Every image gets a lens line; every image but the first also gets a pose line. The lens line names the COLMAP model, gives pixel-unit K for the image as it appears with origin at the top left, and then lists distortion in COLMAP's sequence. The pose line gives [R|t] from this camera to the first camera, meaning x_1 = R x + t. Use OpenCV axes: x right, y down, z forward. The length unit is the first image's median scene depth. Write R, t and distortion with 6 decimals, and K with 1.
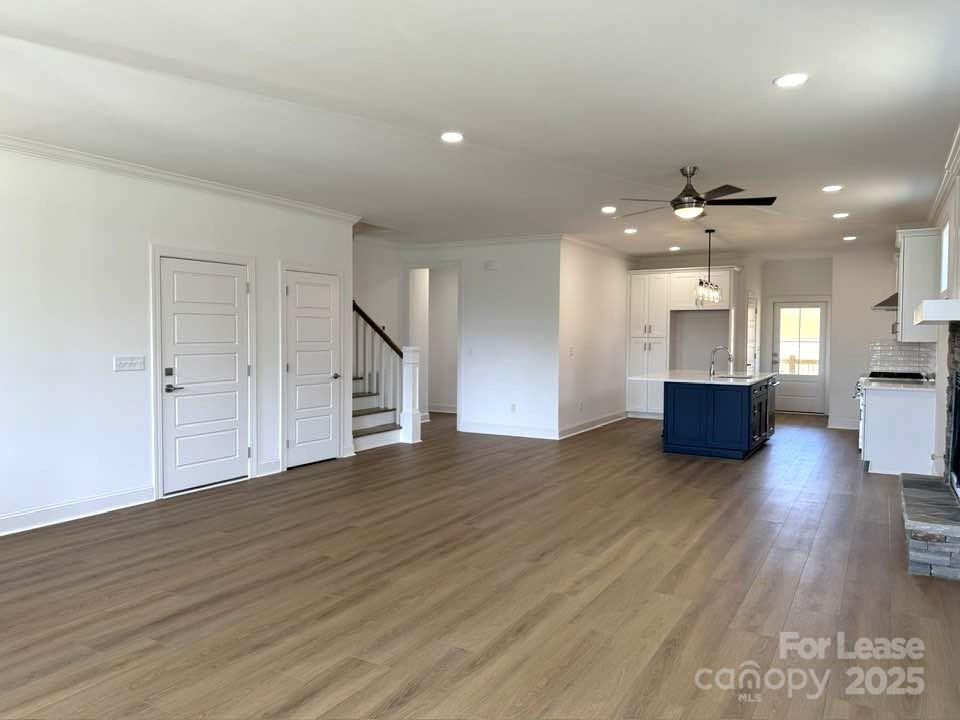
lens RADIAL K [[678.4, 0, 479.3], [0, 678.4, 361.8], [0, 0, 1]] dist [0.056693, -0.030976]
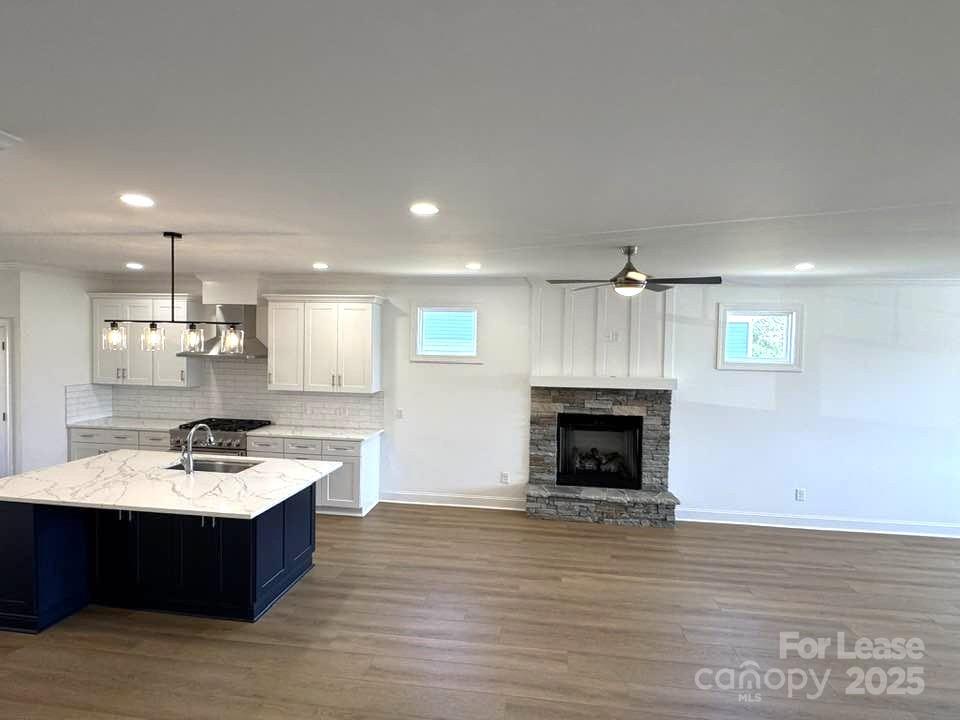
lens RADIAL K [[490.6, 0, 478.8], [0, 490.6, 359.4], [0, 0, 1]] dist [-0.002569, -0.000079]
pose [[-0.386468, -0.039425, 0.921460, -0.251841], [0.014938, 0.998687, 0.048994, -0.151965], [-0.922182, 0.032700, -0.385372, 1.405100]]
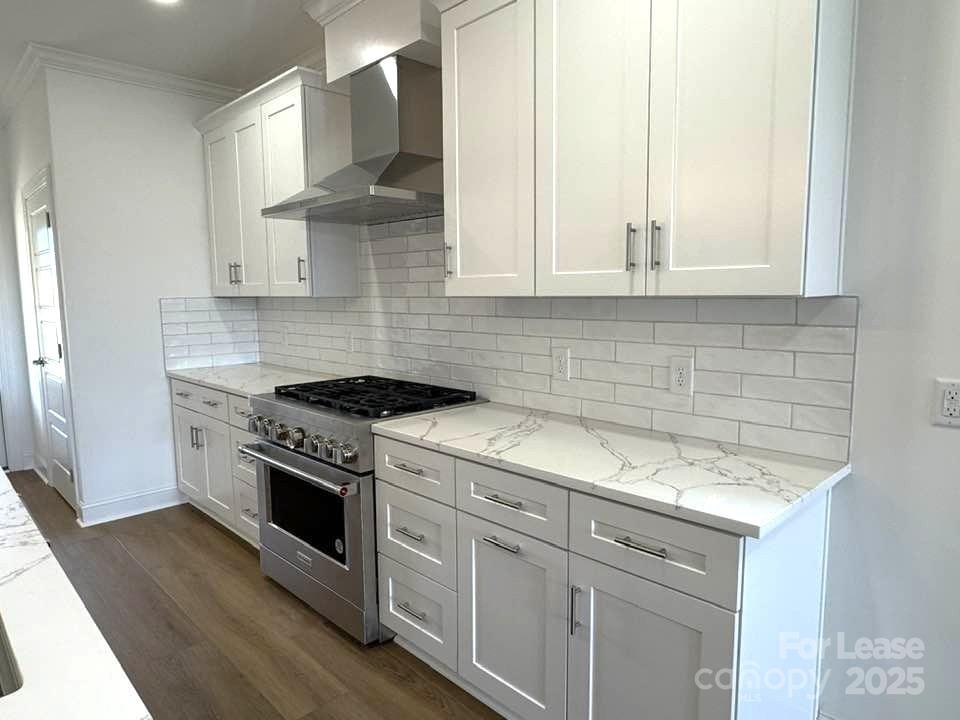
lens RADIAL K [[599.9, 0, 475.2], [0, 599.9, 361.8], [0, 0, 1]] dist [-0.002740, -0.000451]
pose [[0.270002, -0.115686, 0.955885, 0.473301], [0.048729, 0.993126, 0.106429, -0.043249], [-0.961626, 0.017844, 0.273783, 1.287930]]
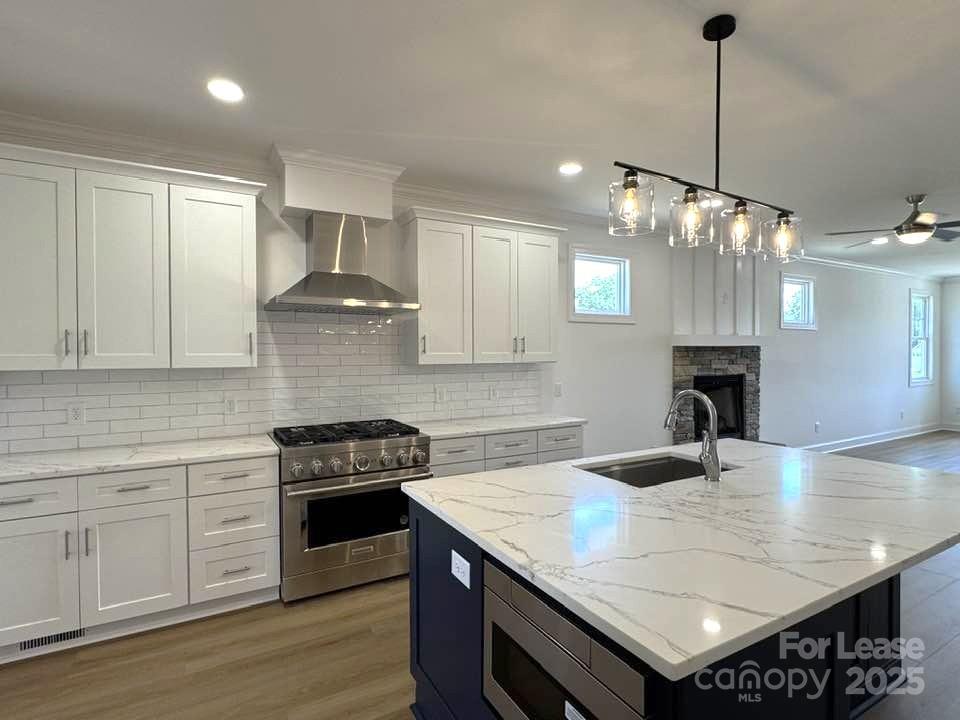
lens RADIAL K [[490.6, 0, 479.6], [0, 490.6, 359.8], [0, 0, 1]] dist [-0.002569, -0.000079]
pose [[-0.864218, -0.006256, 0.503079, 0.485422], [0.022416, 0.998451, 0.050923, -0.080128], [-0.502618, 0.055286, -0.862739, 1.915924]]
